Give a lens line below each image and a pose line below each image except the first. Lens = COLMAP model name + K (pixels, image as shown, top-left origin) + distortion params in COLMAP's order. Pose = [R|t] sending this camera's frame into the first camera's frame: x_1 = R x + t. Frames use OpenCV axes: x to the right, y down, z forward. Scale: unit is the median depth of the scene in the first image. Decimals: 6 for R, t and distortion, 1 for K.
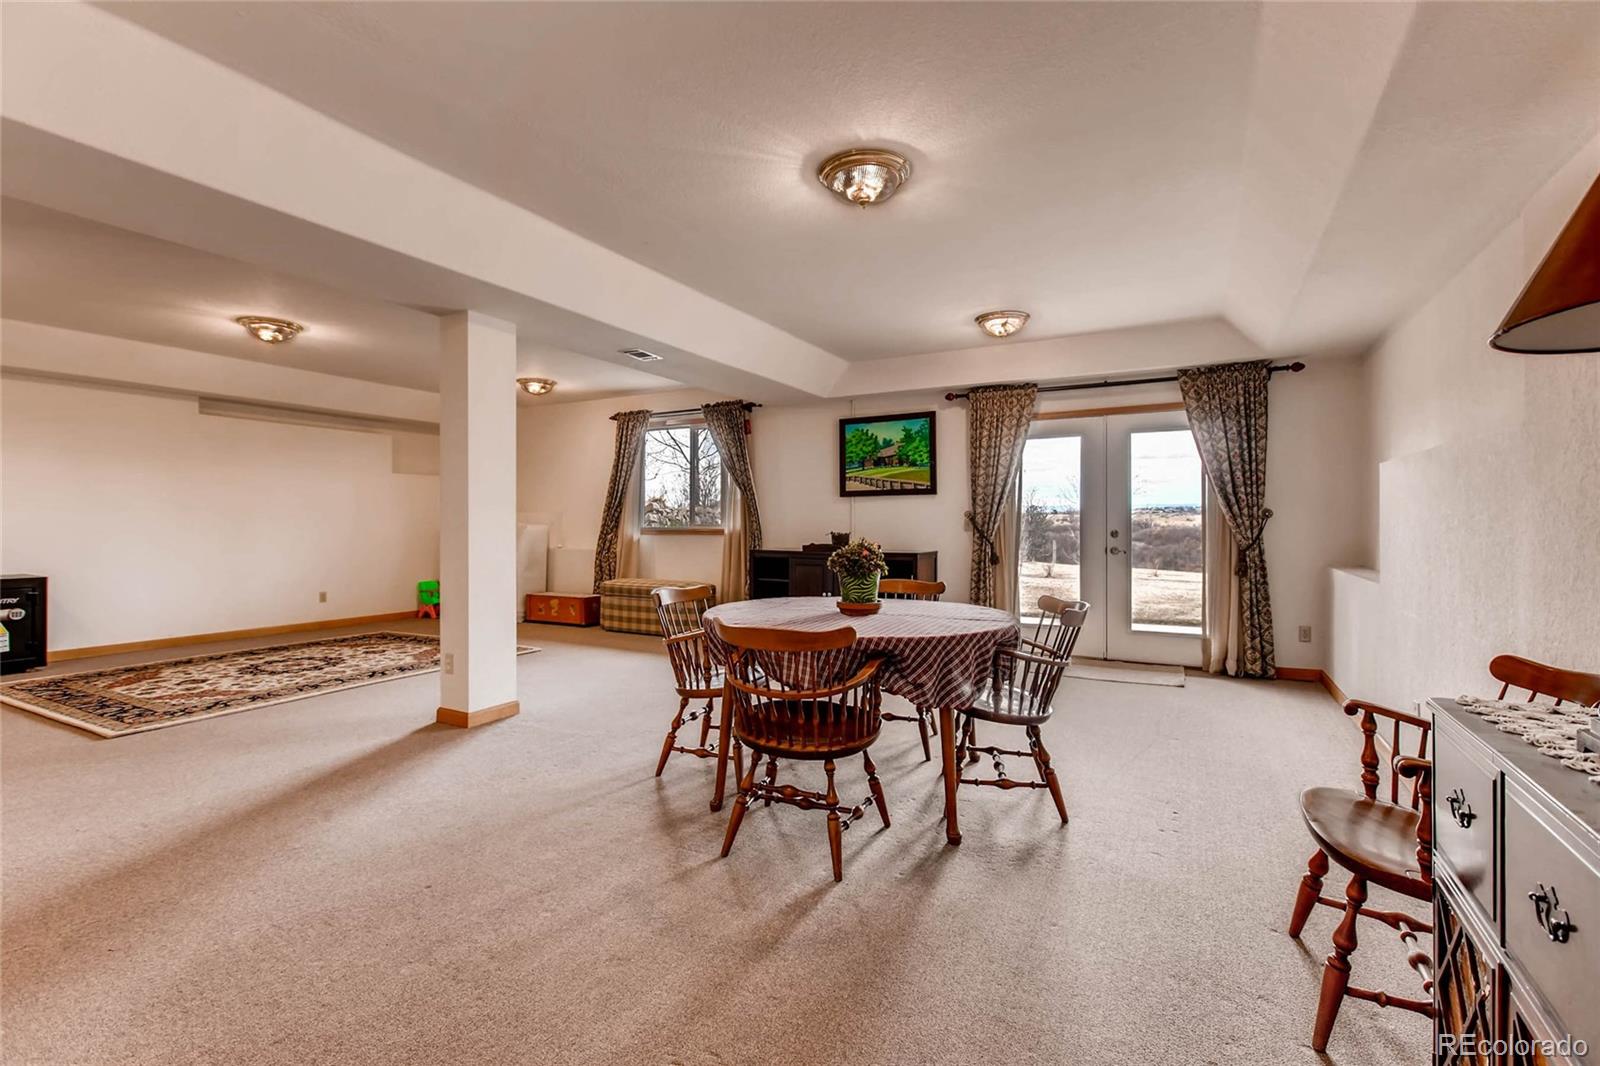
lens RADIAL K [[723.6, 0, 800.6], [0, 723.6, 533.7], [0, 0, 1]] dist [0.004651, 0.000142]
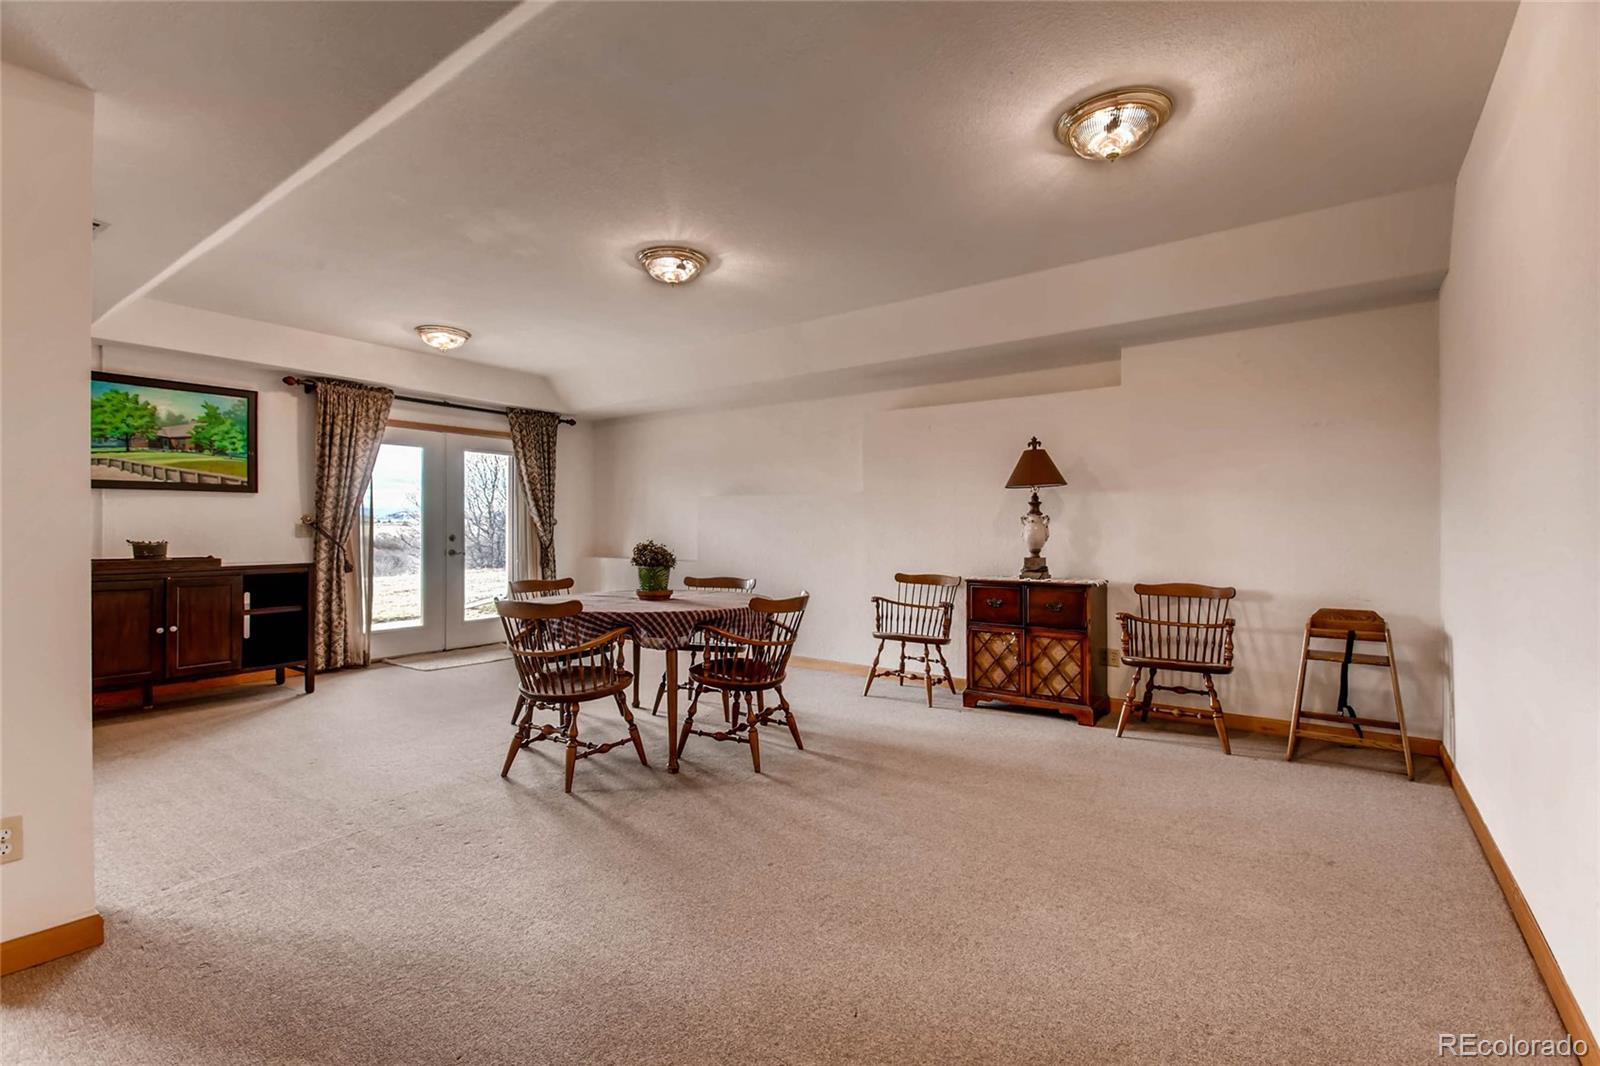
lens RADIAL K [[723.6, 0, 801.5], [0, 723.6, 527.5], [0, 0, 1]] dist [0.004651, 0.000142]
pose [[0.112428, 0.002173, 0.993658, -0.609245], [0.013649, 0.999900, -0.003730, -0.003832], [-0.993566, 0.013981, 0.112387, 0.318154]]
